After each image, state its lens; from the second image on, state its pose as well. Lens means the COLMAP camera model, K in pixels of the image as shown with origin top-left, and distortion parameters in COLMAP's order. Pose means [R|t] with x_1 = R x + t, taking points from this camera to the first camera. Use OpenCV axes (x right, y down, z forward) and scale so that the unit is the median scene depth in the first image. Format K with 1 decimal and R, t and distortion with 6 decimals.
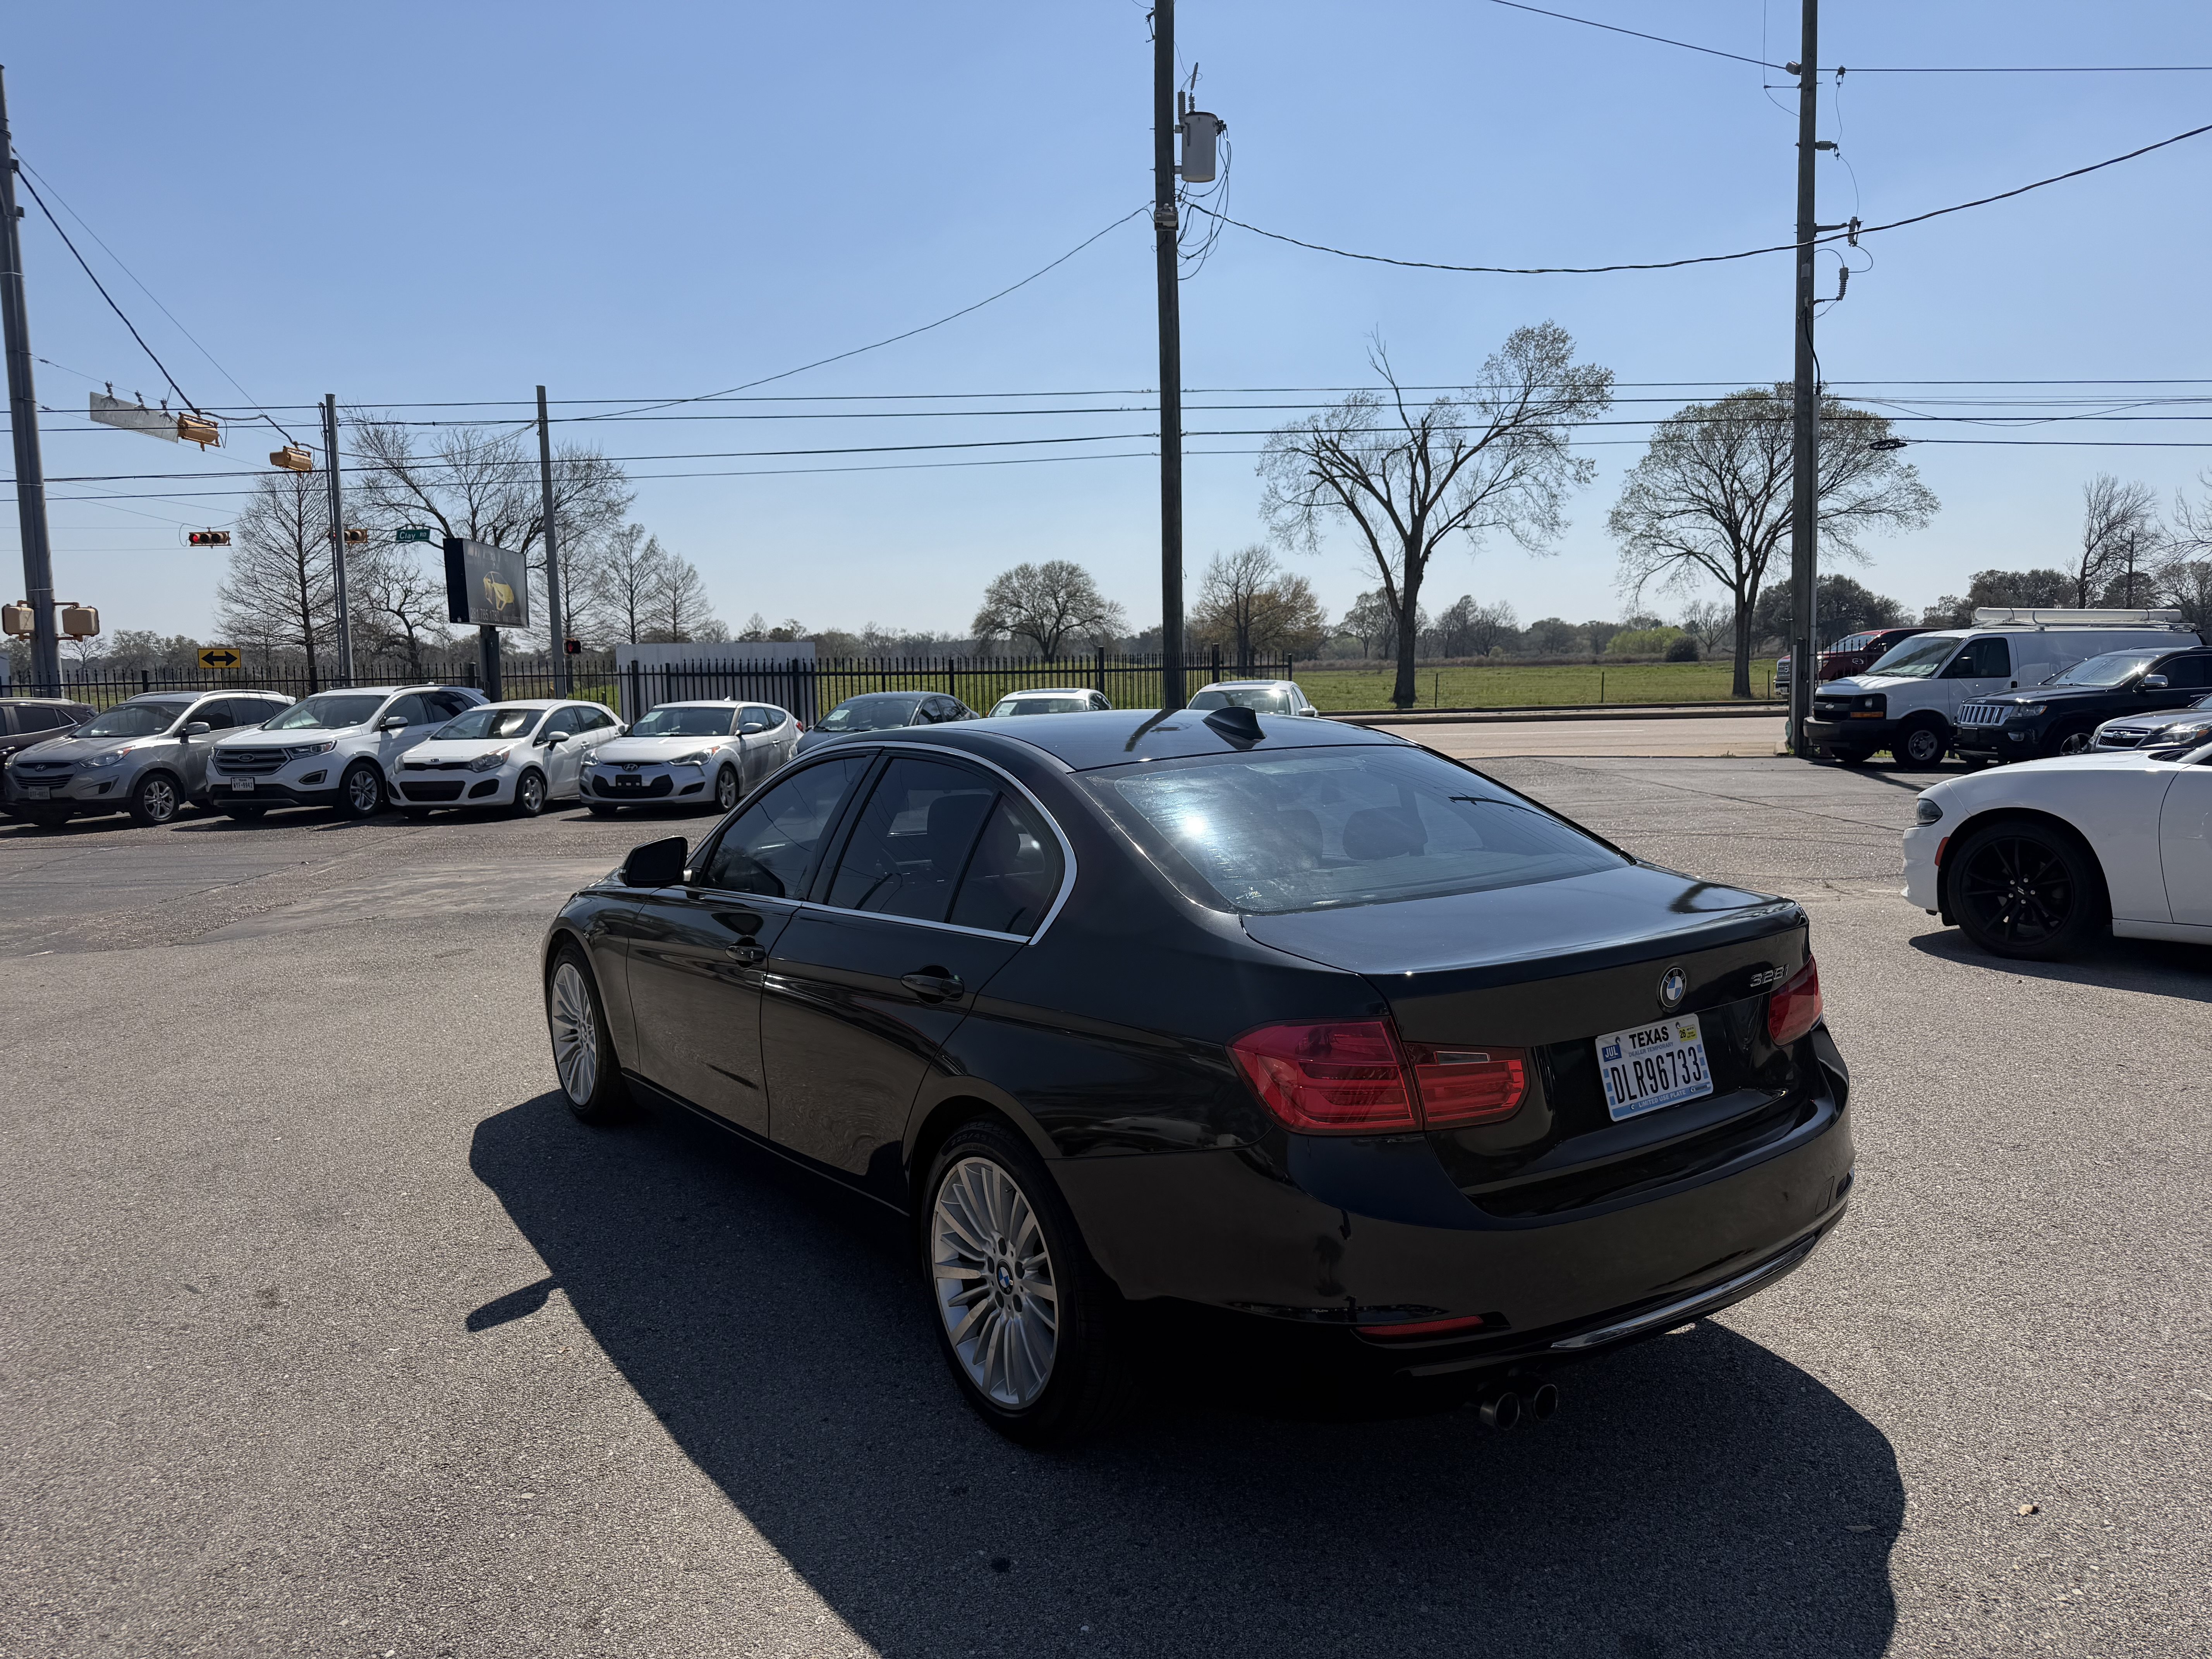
lens RADIAL K [[1557.9, 0, 1107.9], [0, 1557.9, 877.4], [0, 0, 1]] dist [0.036282, -0.045196]
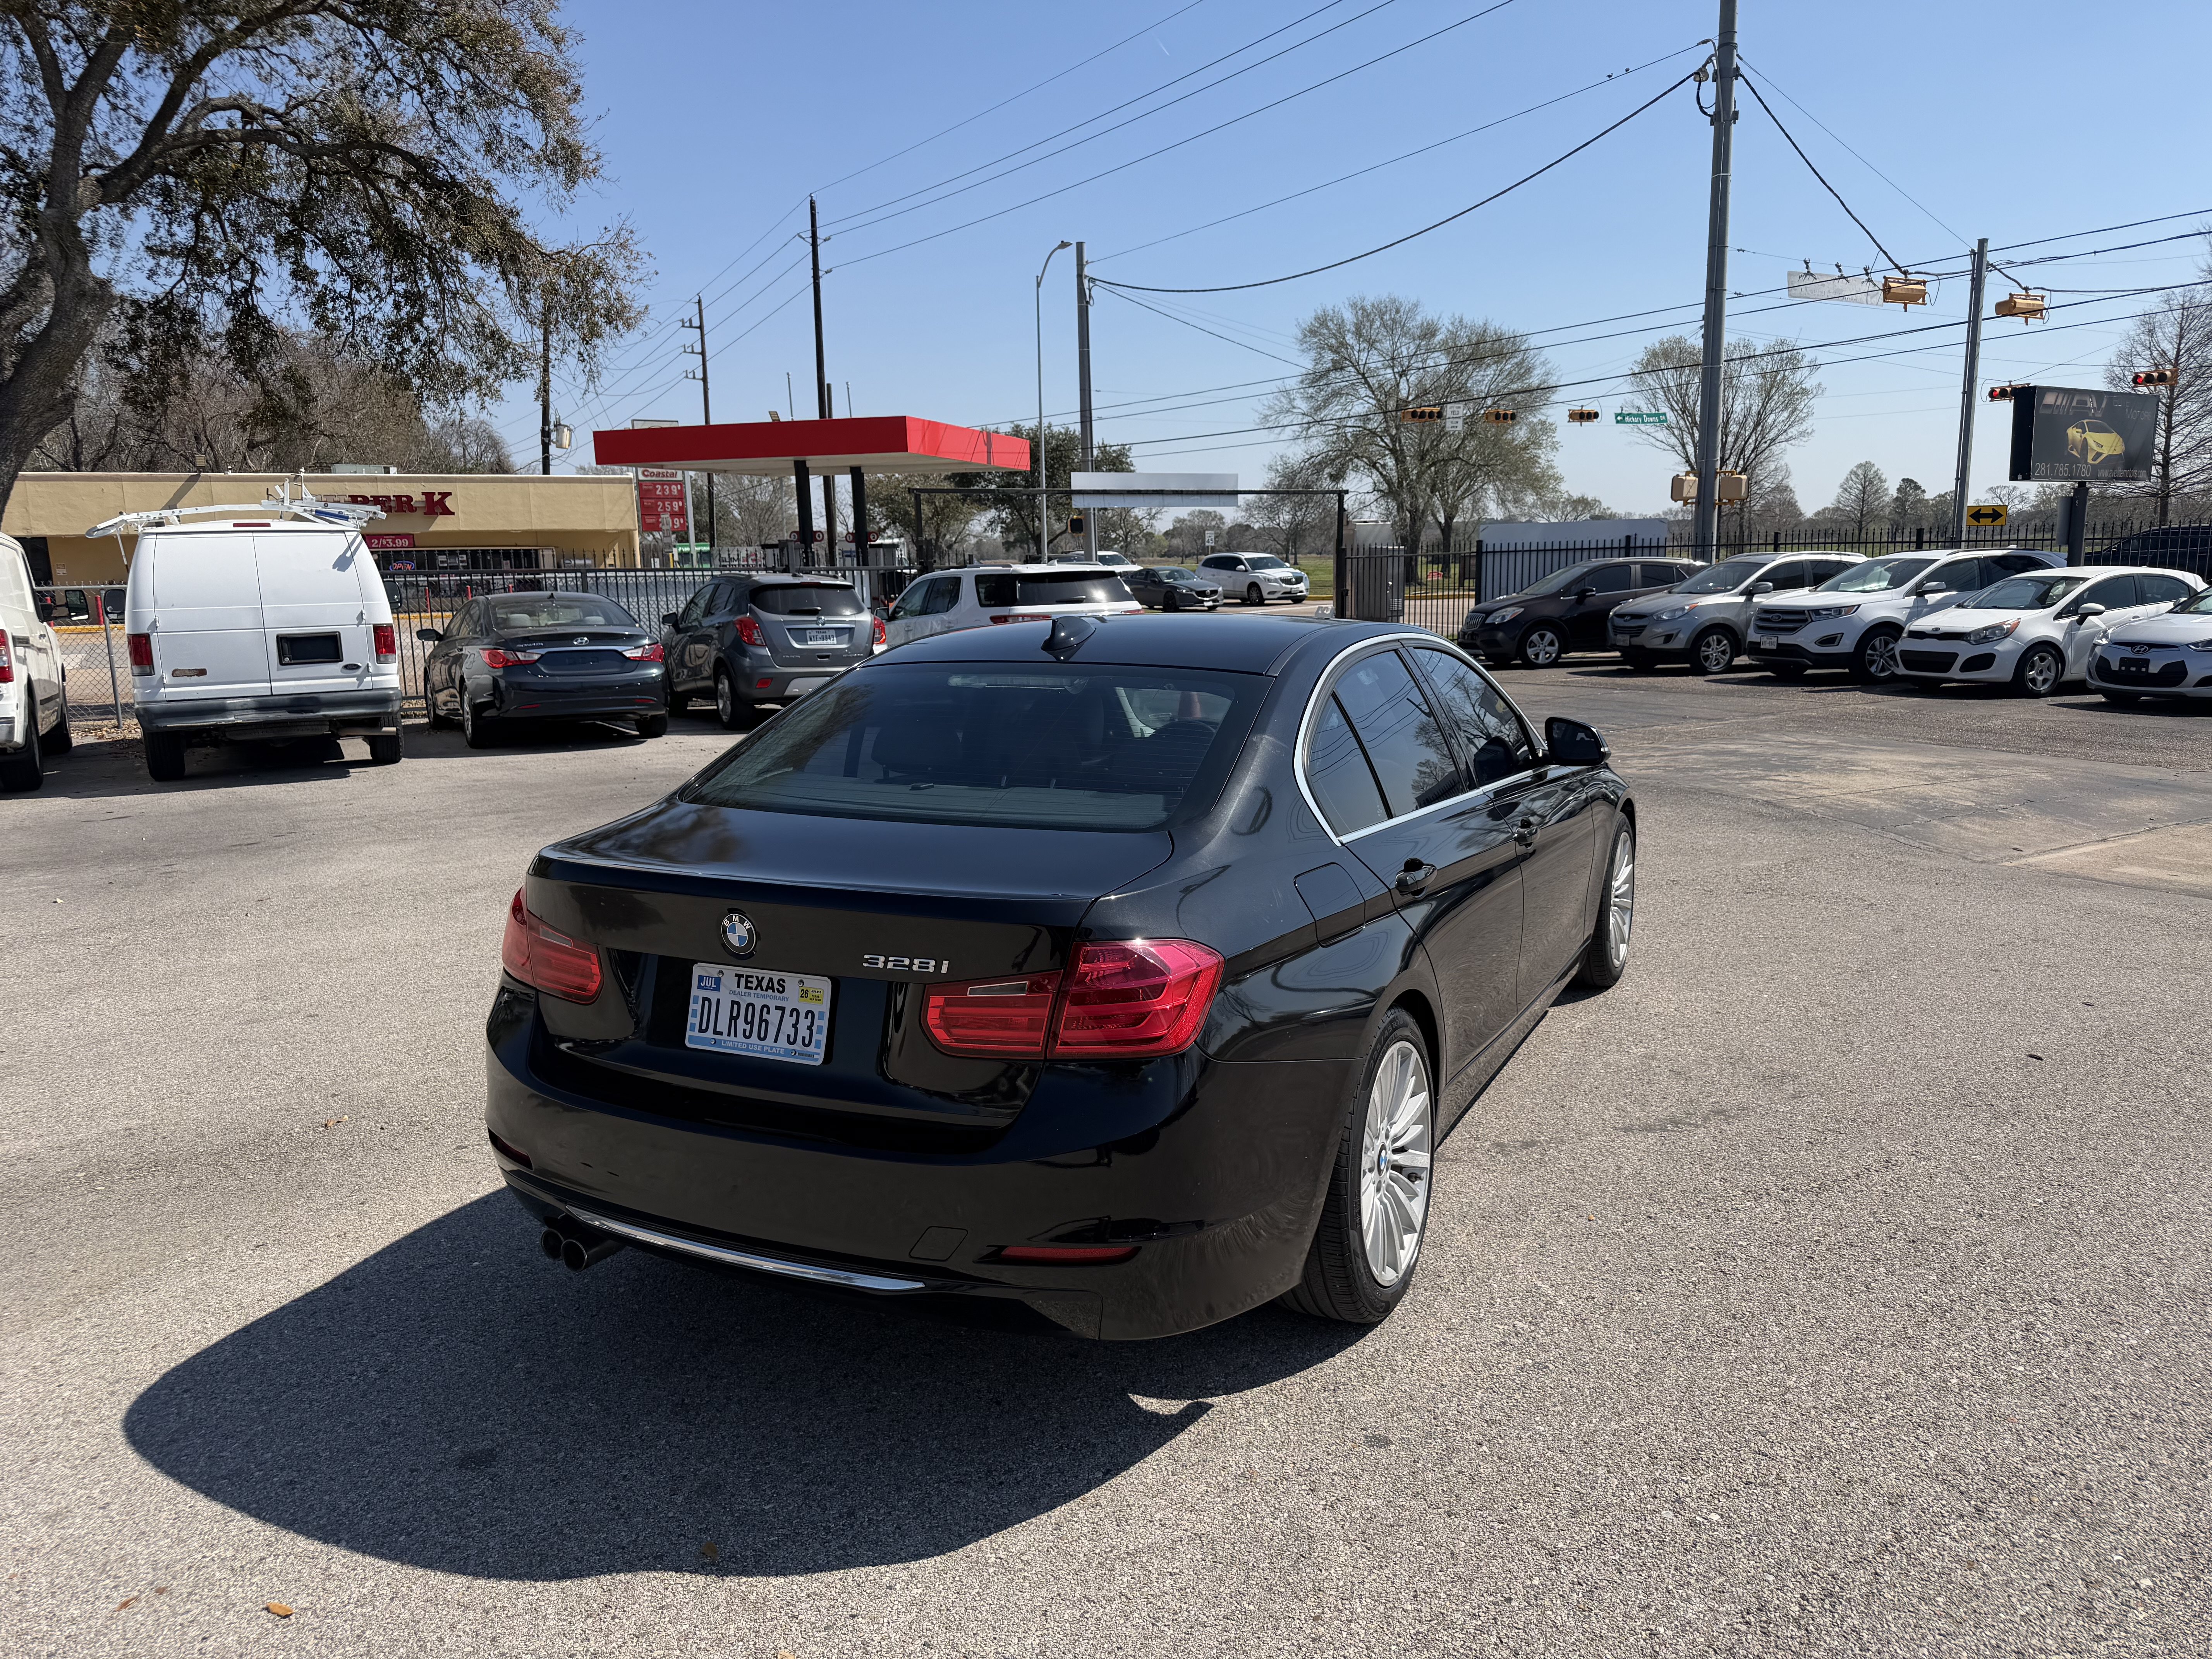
lens RADIAL K [[1557.9, 0, 1107.7], [0, 1557.9, 856.6], [0, 0, 1]] dist [0.036282, -0.045196]
pose [[0.454334, 0.177031, -0.873064, 0.187649], [-0.107684, 0.983783, 0.143443, -0.019983], [0.884299, 0.028844, 0.466030, 0.109579]]
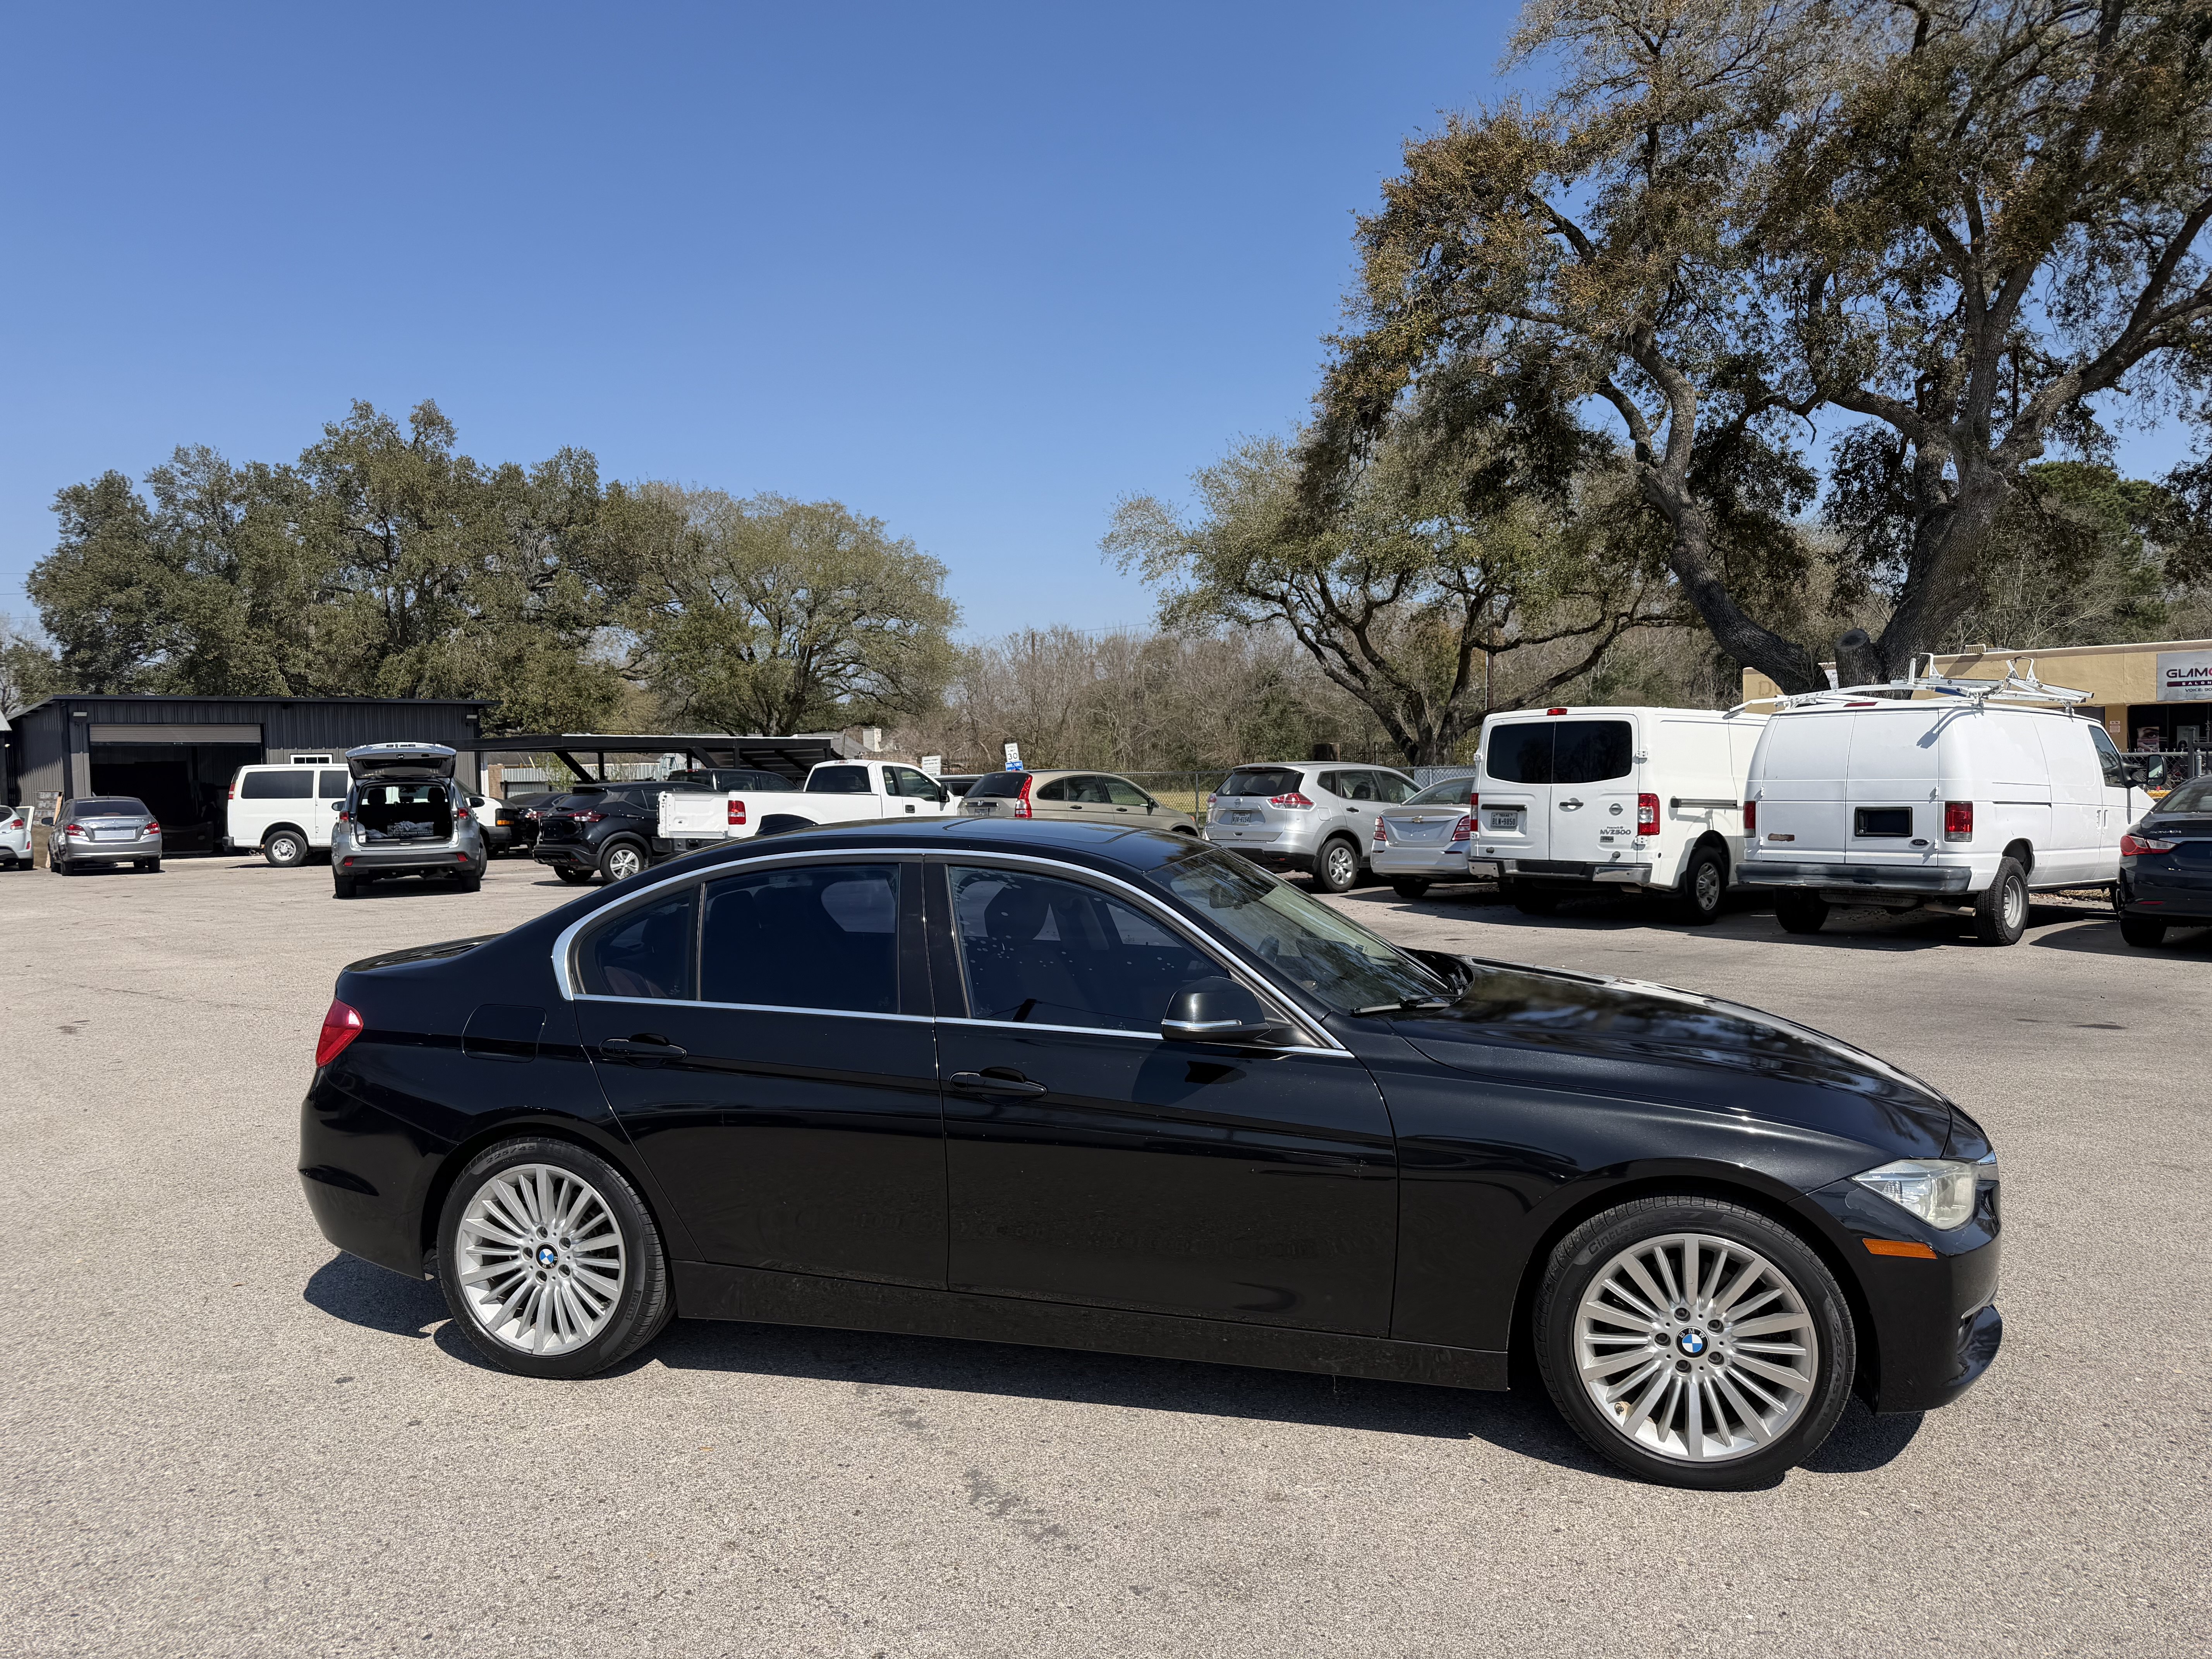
lens RADIAL K [[1557.9, 0, 1104.3], [0, 1557.9, 827.9], [0, 0, 1]] dist [0.036282, -0.045196]
pose [[-0.770225, 0.059657, -0.634975, 0.133778], [-0.053315, 0.986108, 0.157316, -0.060962], [0.635539, 0.155022, -0.756345, 0.412311]]
